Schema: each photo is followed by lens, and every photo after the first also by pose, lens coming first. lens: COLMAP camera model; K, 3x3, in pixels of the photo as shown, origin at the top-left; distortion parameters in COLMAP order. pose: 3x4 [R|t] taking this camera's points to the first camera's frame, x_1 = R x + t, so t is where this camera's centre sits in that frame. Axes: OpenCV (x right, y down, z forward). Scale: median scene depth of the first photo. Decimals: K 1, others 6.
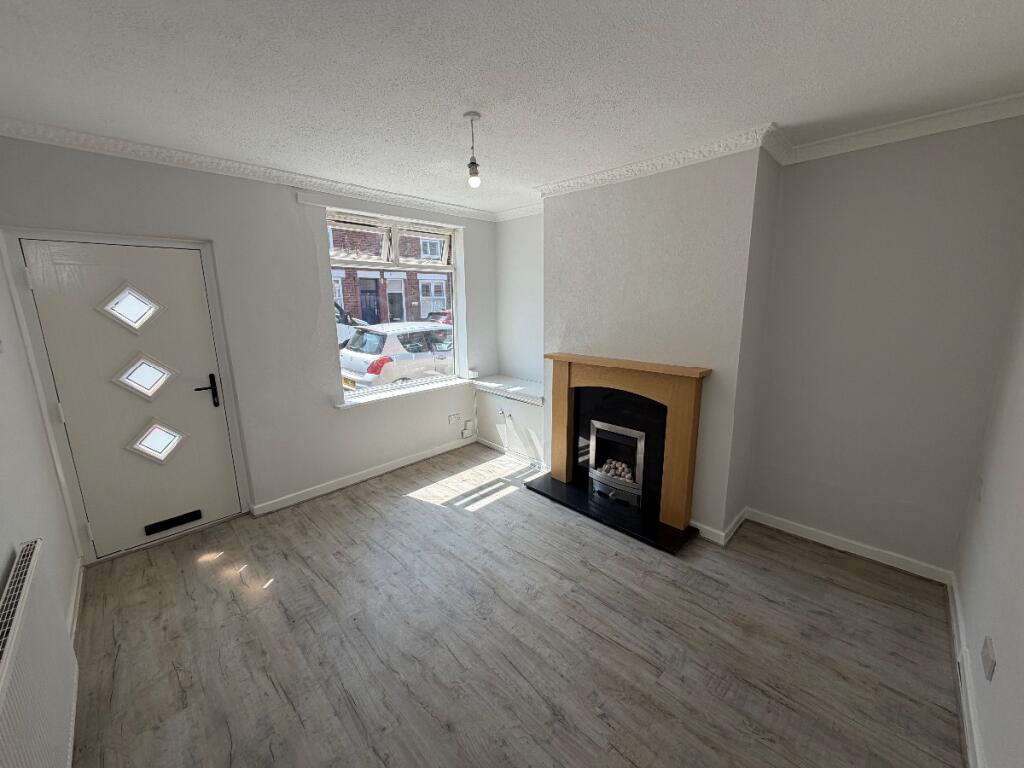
lens RADIAL K [[406.7, 0, 507.9], [0, 406.7, 383.5], [0, 0, 1]] dist [0.002300, 0.000539]
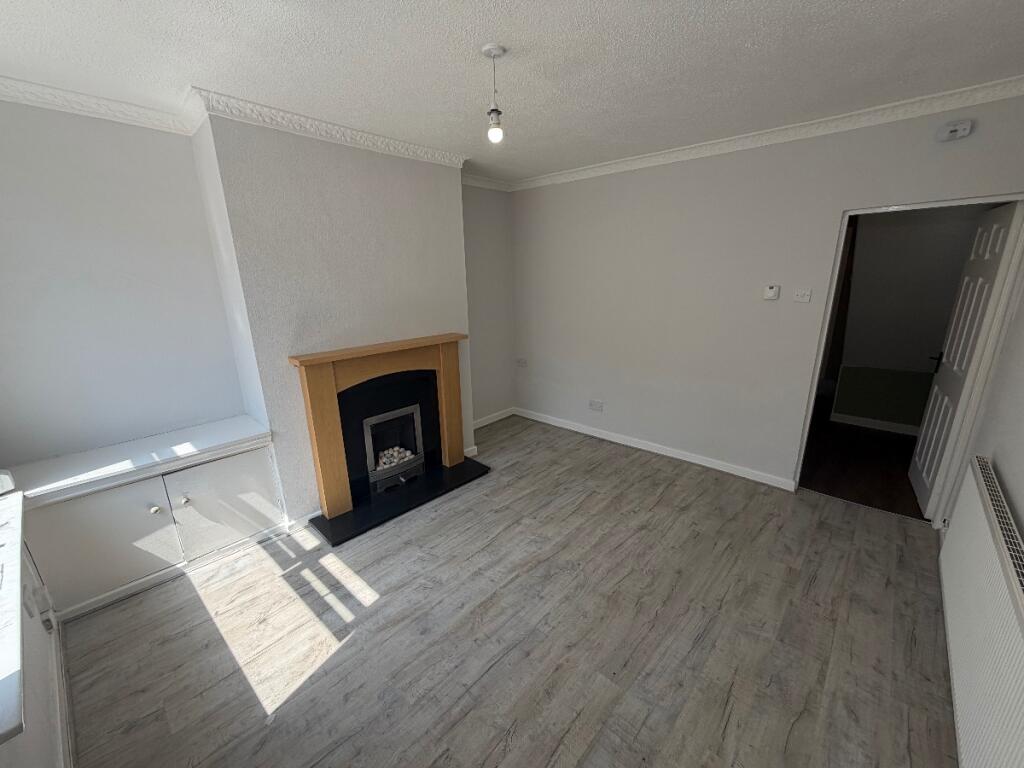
lens RADIAL K [[406.7, 0, 508.5], [0, 406.7, 385.3], [0, 0, 1]] dist [0.002300, 0.000539]
pose [[-0.050245, -0.253529, 0.966022, -0.752829], [0.222740, 0.940038, 0.258294, -0.162345], [-0.973582, 0.228150, 0.009239, 0.800555]]
